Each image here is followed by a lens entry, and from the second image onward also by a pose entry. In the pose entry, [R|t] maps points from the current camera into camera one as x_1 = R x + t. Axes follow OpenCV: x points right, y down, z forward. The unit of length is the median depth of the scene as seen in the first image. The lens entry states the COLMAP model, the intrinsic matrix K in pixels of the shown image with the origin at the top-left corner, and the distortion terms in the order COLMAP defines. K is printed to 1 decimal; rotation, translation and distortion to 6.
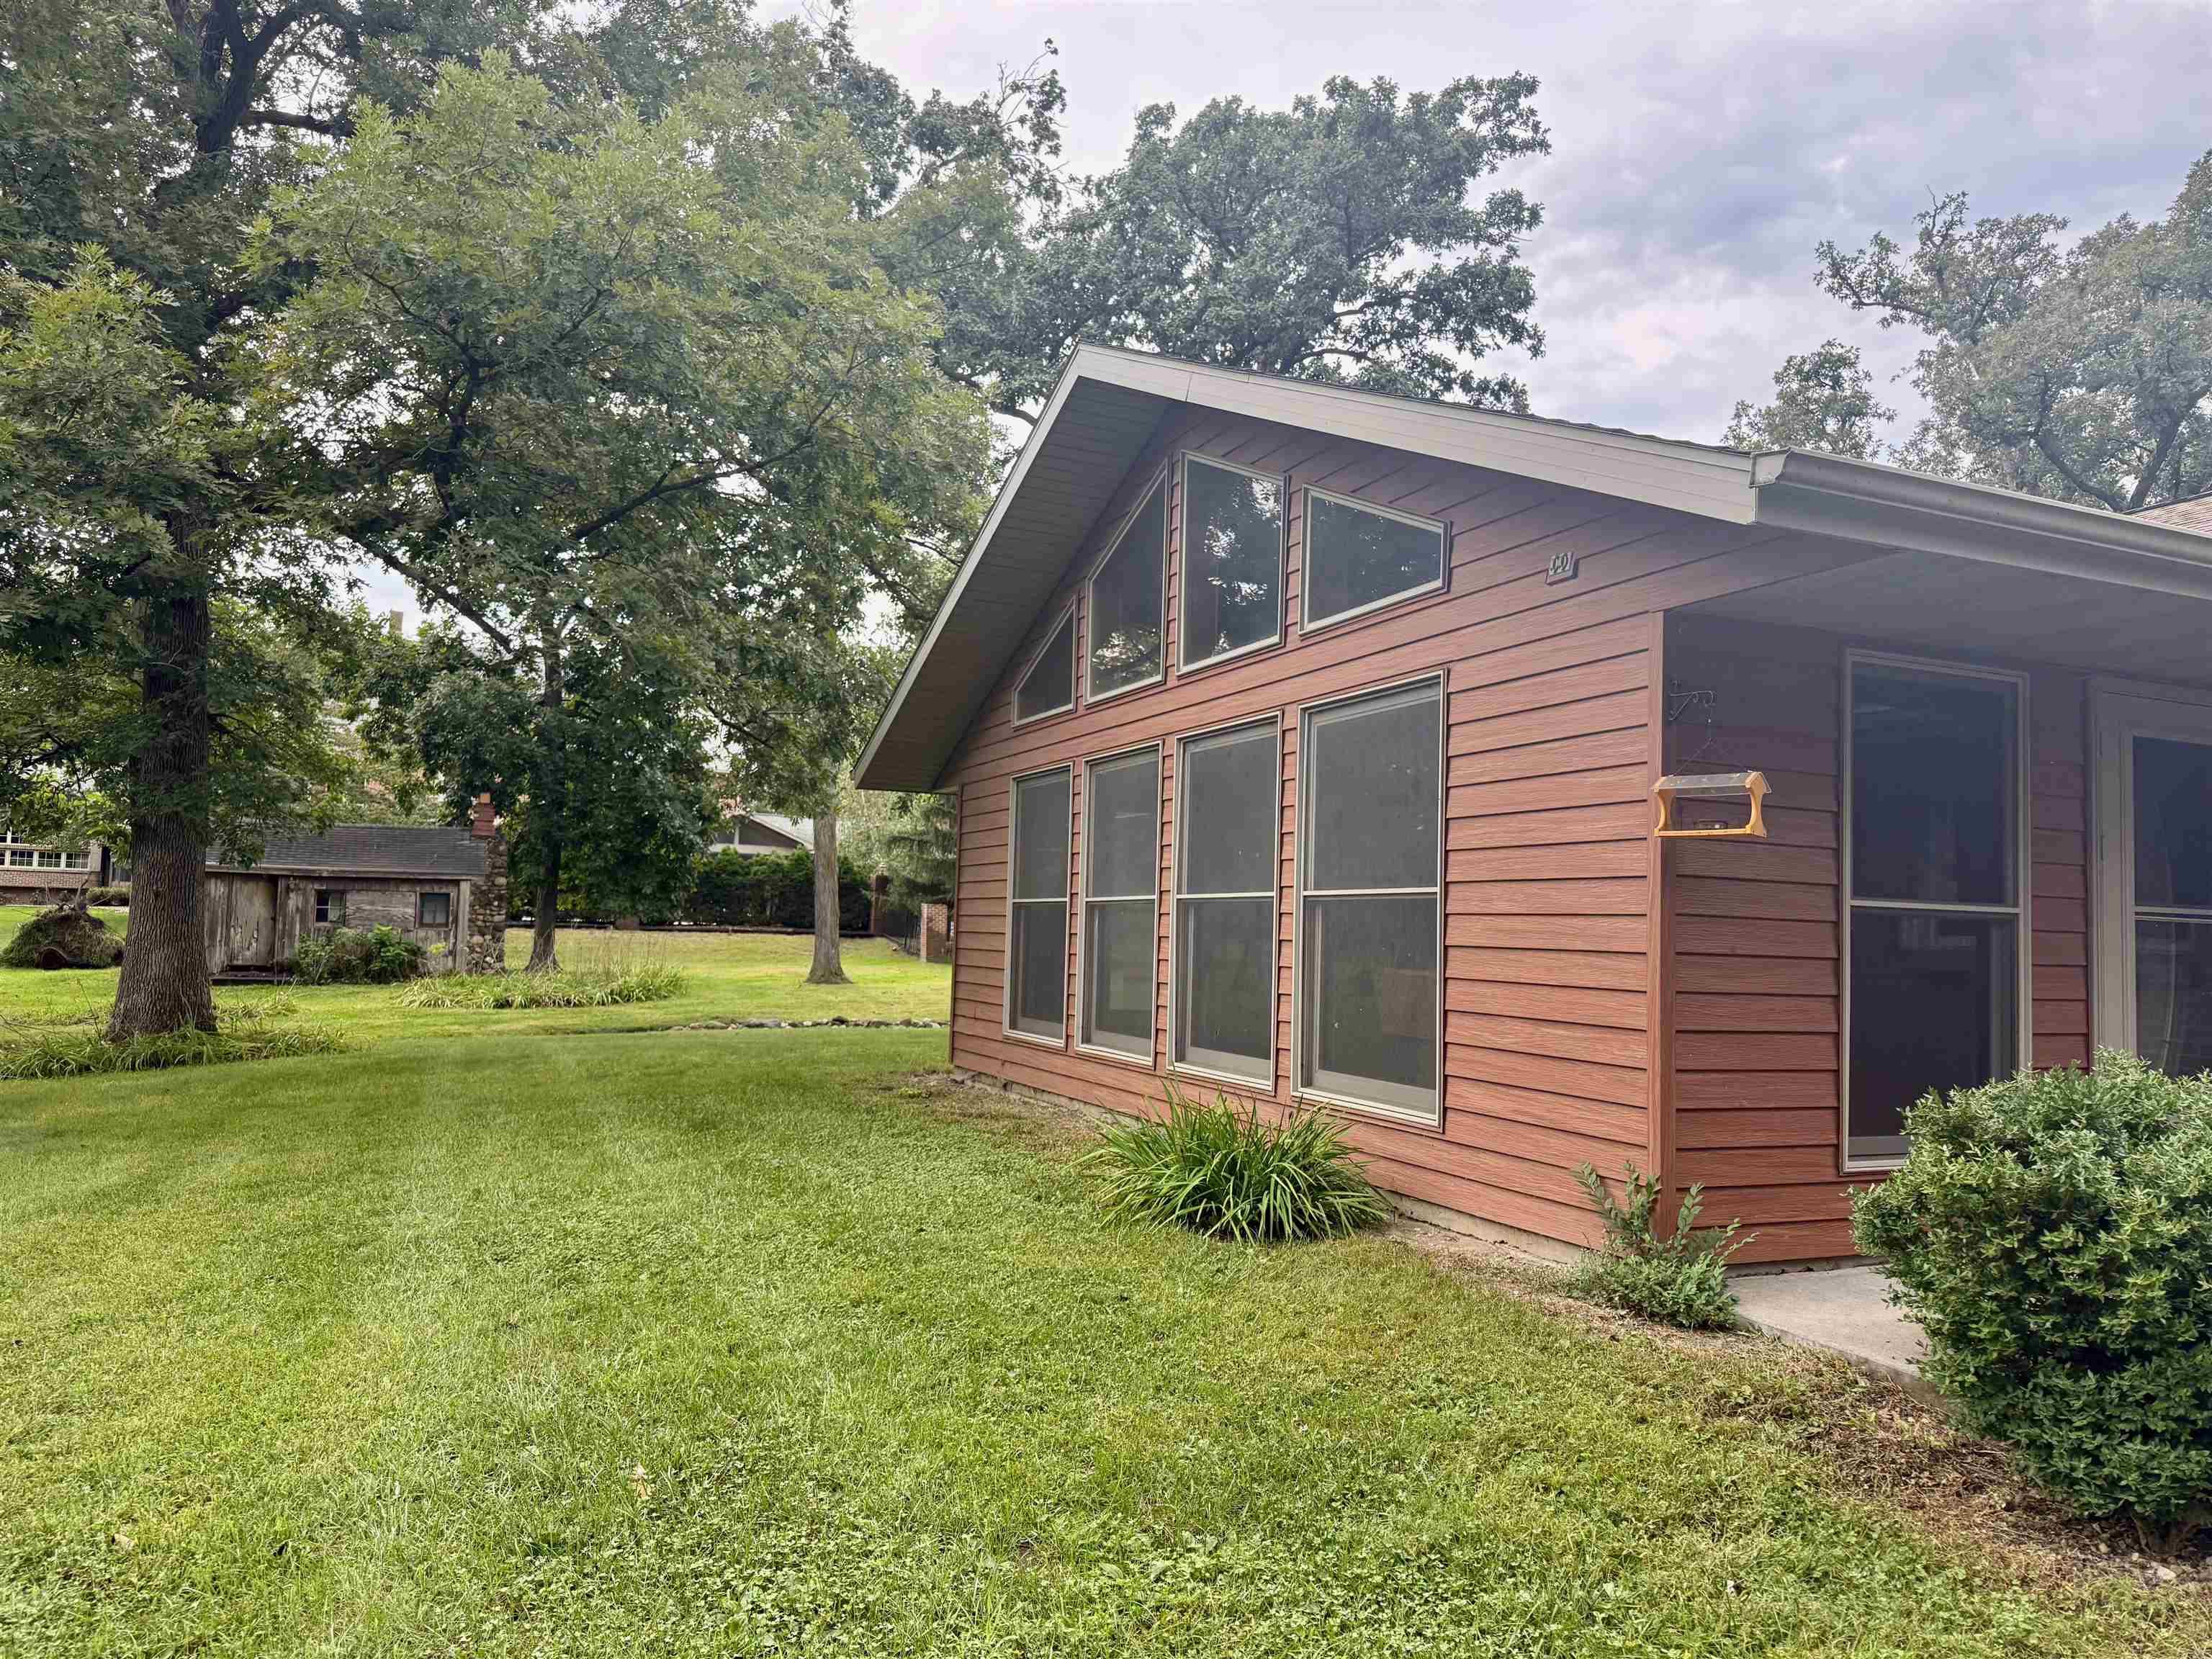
lens RADIAL K [[1535.4, 0, 1111.2], [0, 1535.4, 836.2], [0, 0, 1]] dist [0.126937, -0.226063]
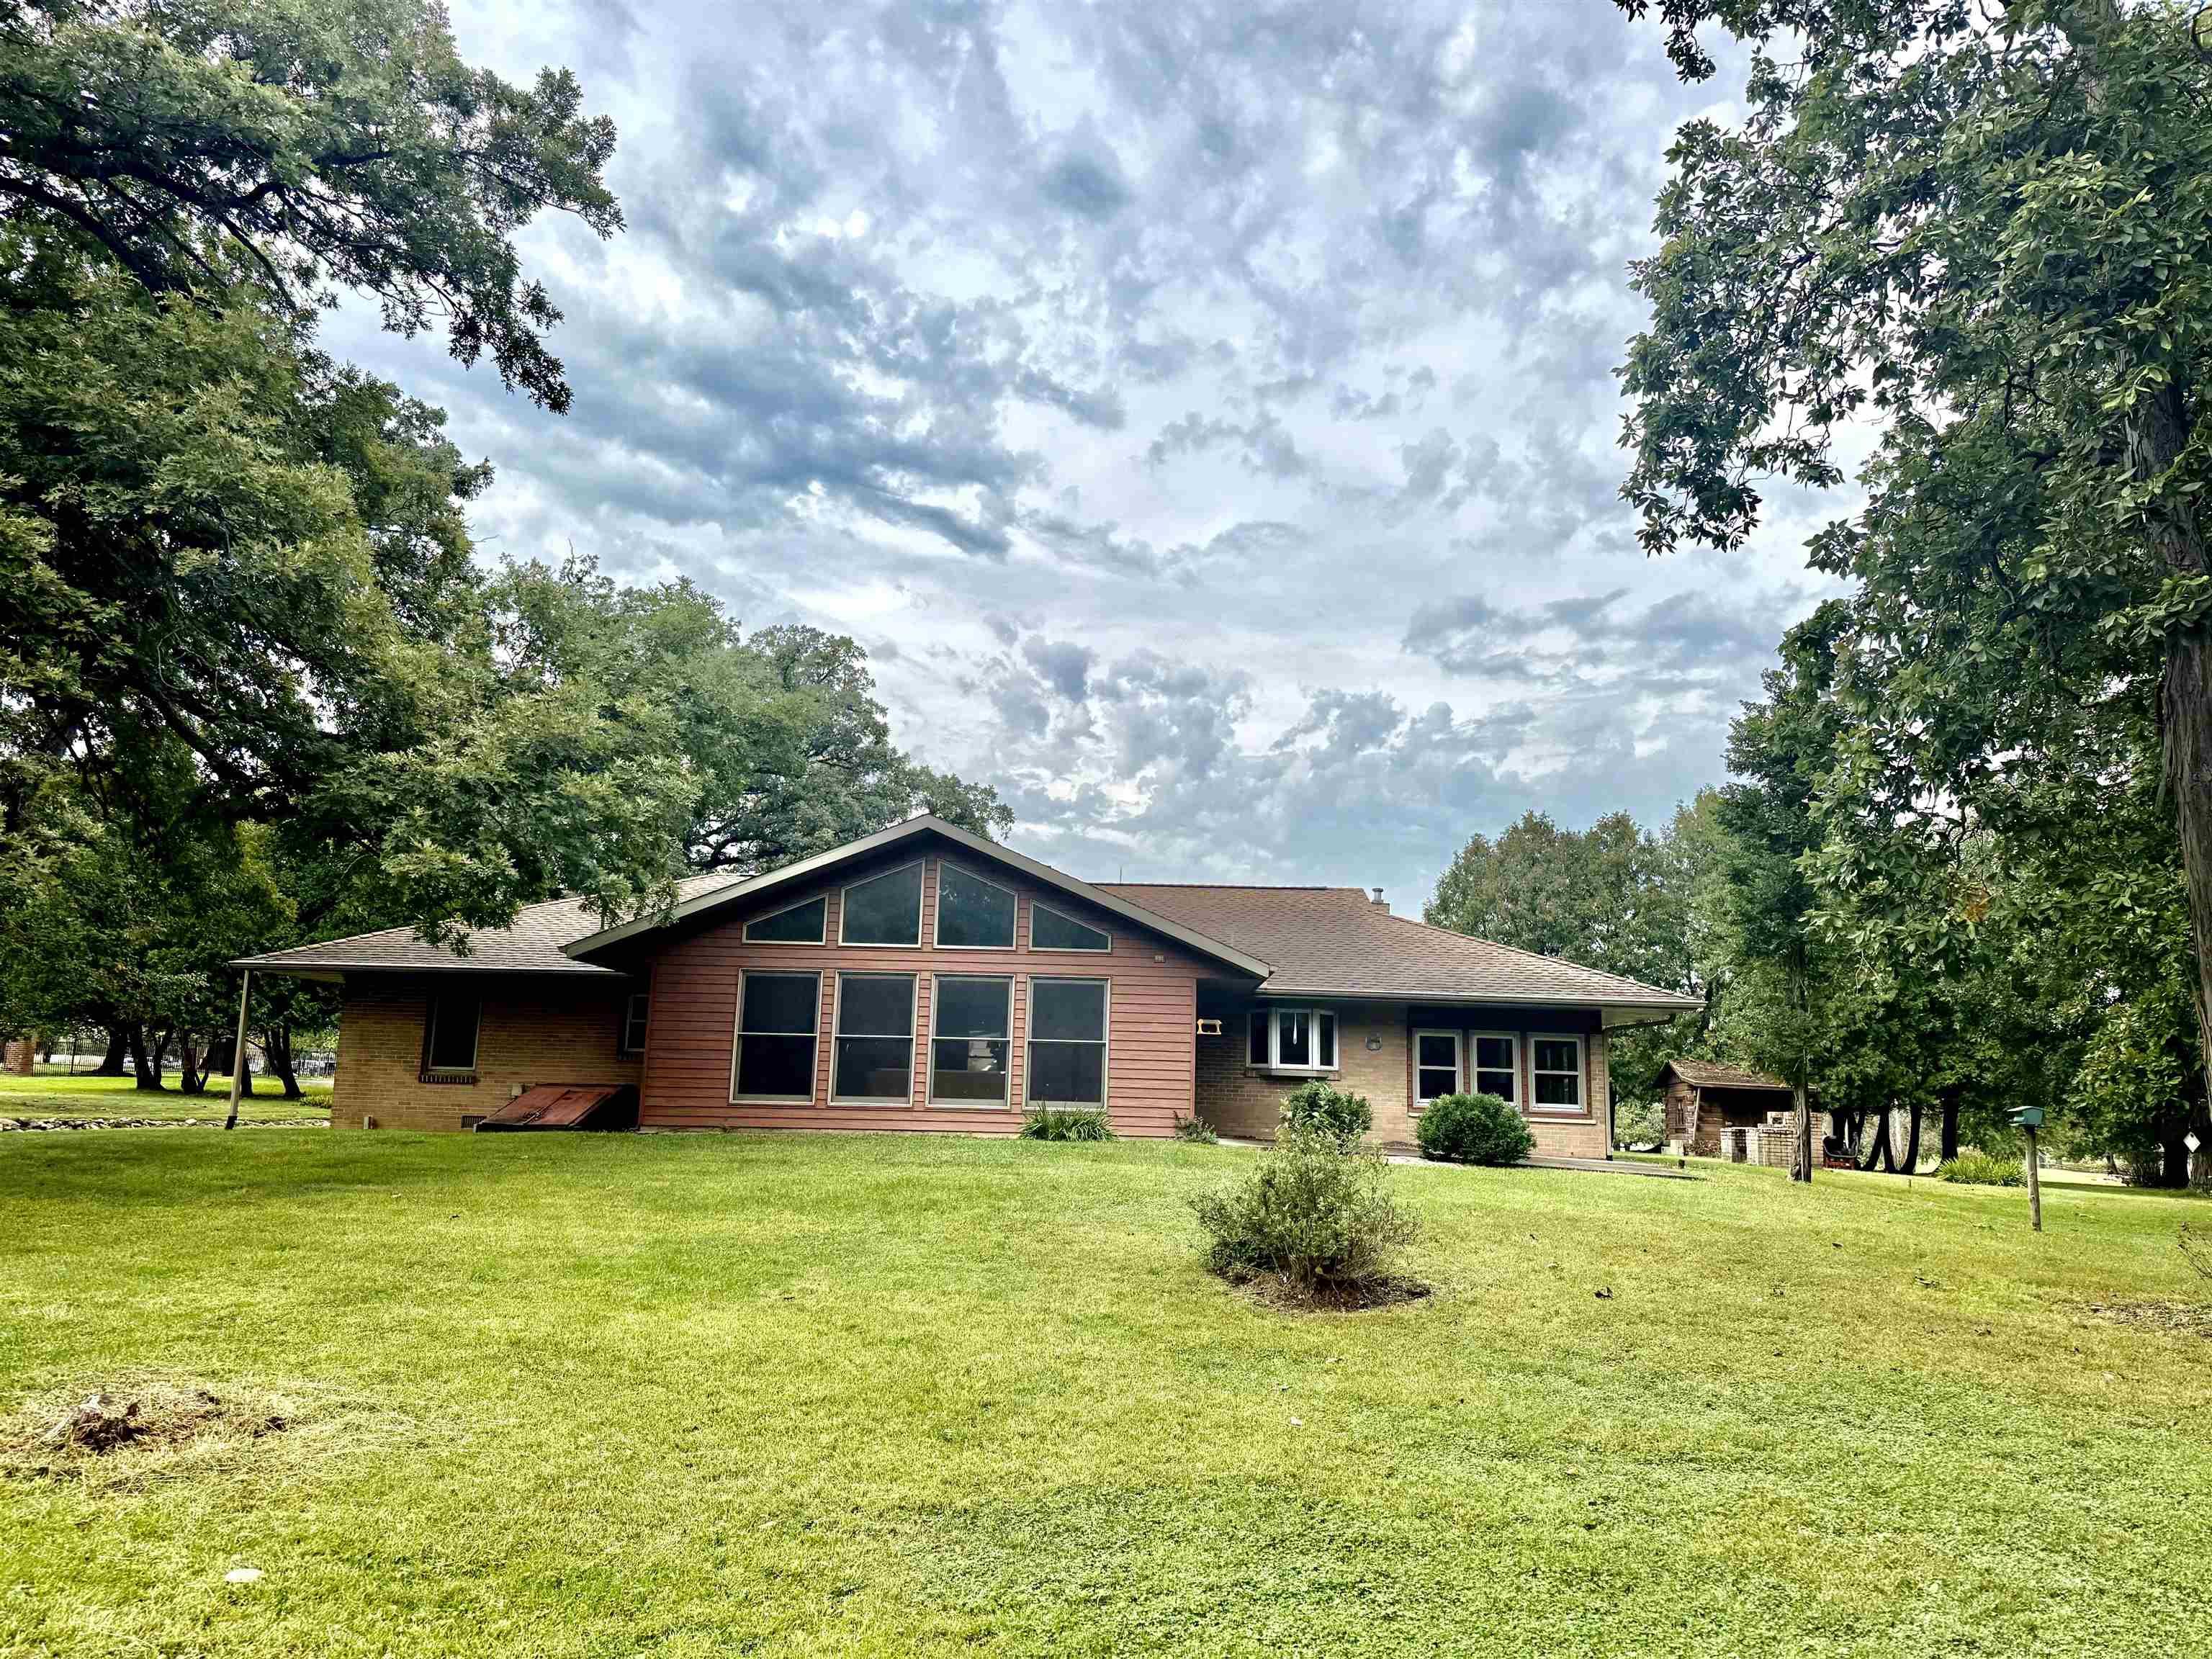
lens RADIAL K [[1535.4, 0, 1111.2], [0, 1535.4, 836.2], [0, 0, 1]] dist [0.126937, -0.226063]
pose [[0.408638, 0.140892, 0.901756, -2.156011], [-0.073387, 0.989886, -0.121406, -0.002555], [-0.909741, -0.016566, 0.414845, -0.311551]]
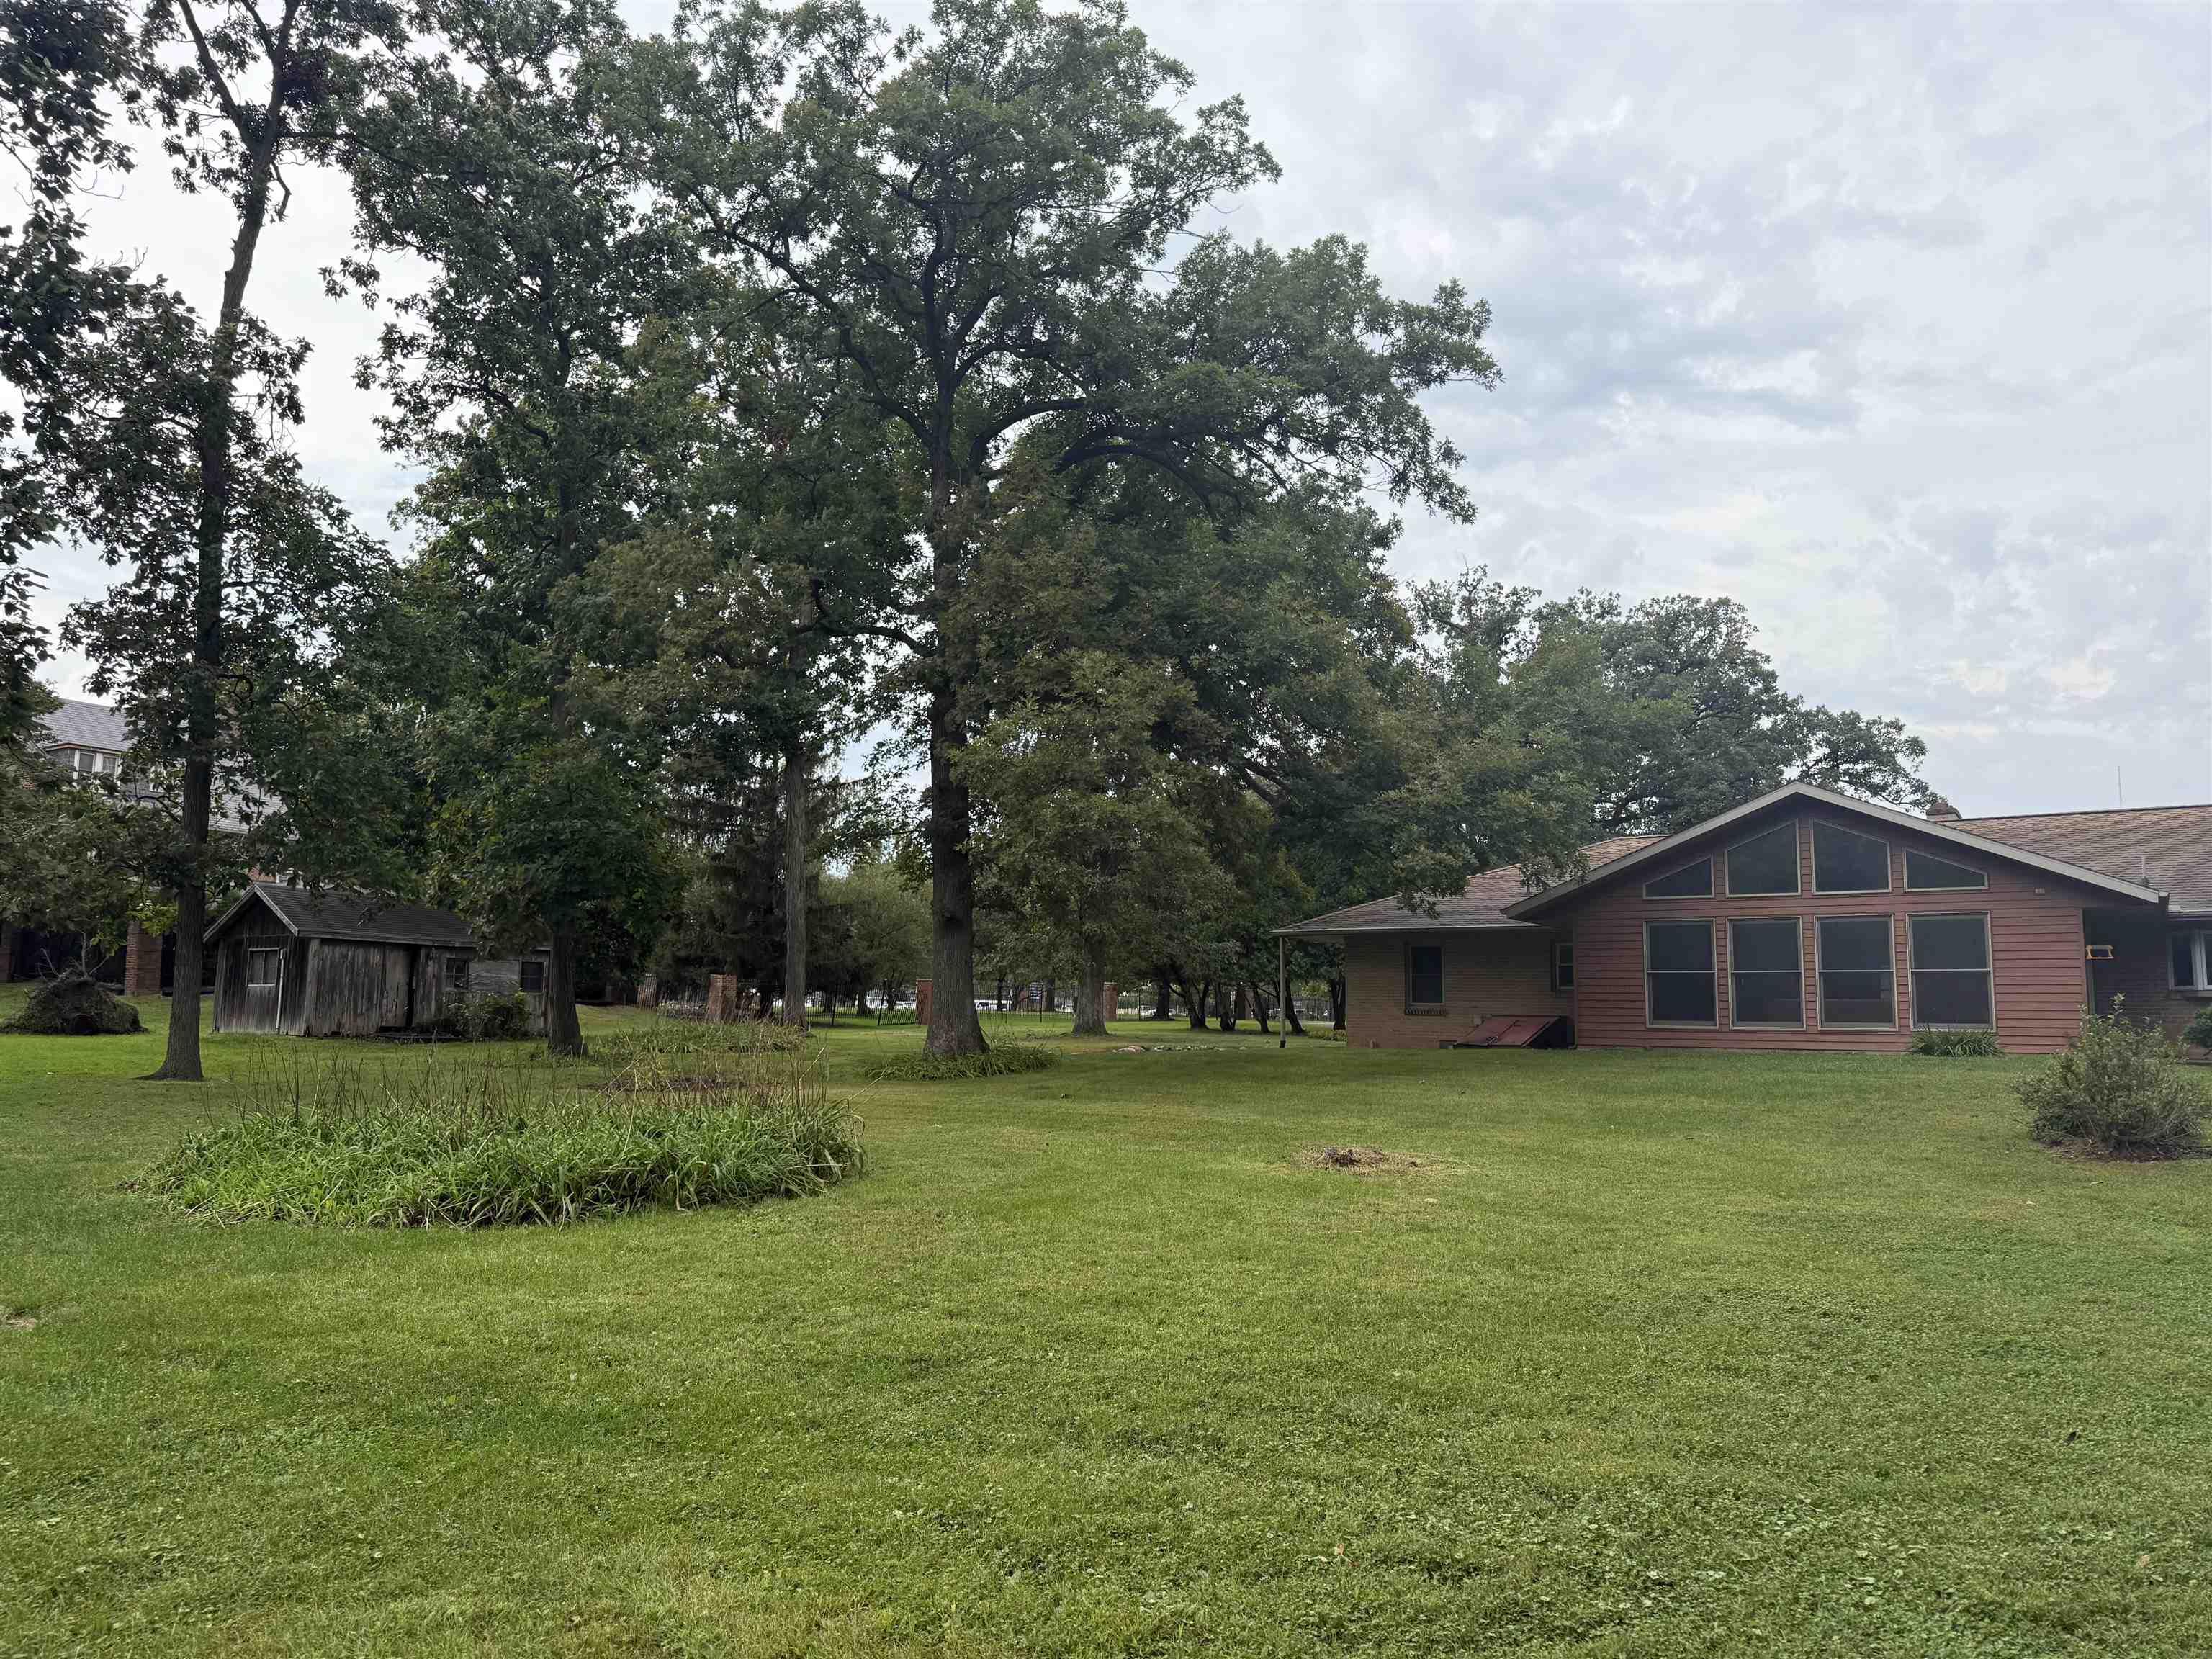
lens RADIAL K [[1535.4, 0, 1111.2], [0, 1535.4, 836.2], [0, 0, 1]] dist [0.126937, -0.226063]
pose [[0.838643, 0.055790, 0.541816, -2.716227], [-0.028596, 0.997878, -0.058489, -0.004899], [-0.543930, 0.033557, 0.838460, -0.776187]]
